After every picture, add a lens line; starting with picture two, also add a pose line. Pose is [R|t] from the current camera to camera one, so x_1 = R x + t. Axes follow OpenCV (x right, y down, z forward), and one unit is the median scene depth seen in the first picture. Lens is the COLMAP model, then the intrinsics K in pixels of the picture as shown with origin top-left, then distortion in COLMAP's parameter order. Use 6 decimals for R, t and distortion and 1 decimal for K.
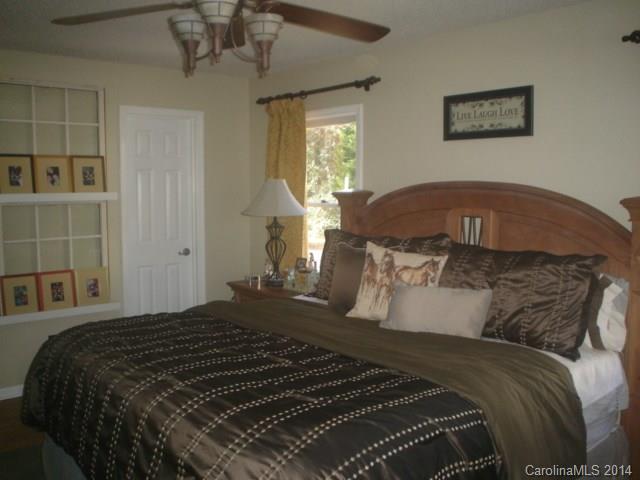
lens RADIAL K [[609.5, 0, 320.0], [0, 609.5, 240.0], [0, 0, 1]] dist [-0.090413, 0.011427]
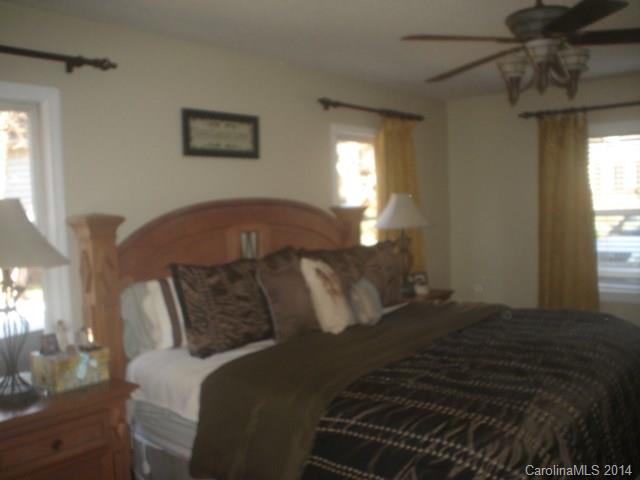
lens RADIAL K [[618.4, 0, 320.0], [0, 618.4, 240.0], [0, 0, 1]] dist [-0.006751, -0.000076]
pose [[-0.200885, -0.068284, 0.977232, -0.902582], [0.117956, 0.988623, 0.093328, -0.118221], [-0.972487, 0.134019, -0.190545, 1.169563]]
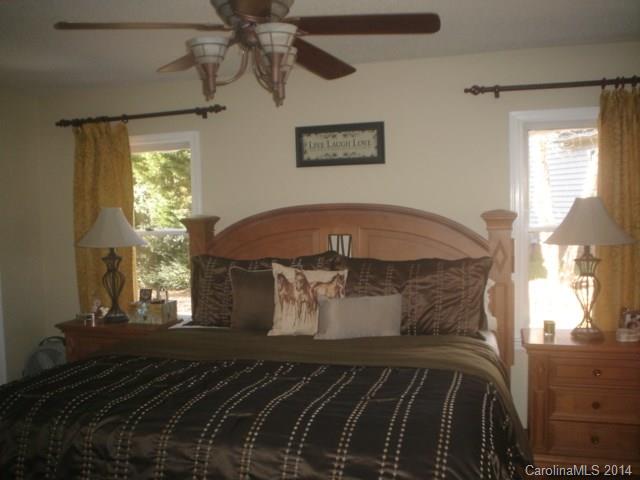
lens RADIAL K [[609.5, 0, 320.0], [0, 609.5, 240.0], [0, 0, 1]] dist [-0.090413, 0.011427]
pose [[0.840121, -0.054928, 0.539611, -0.422872], [0.077162, 0.996844, -0.018663, -0.011229], [-0.536883, 0.057317, 0.841708, 0.070434]]
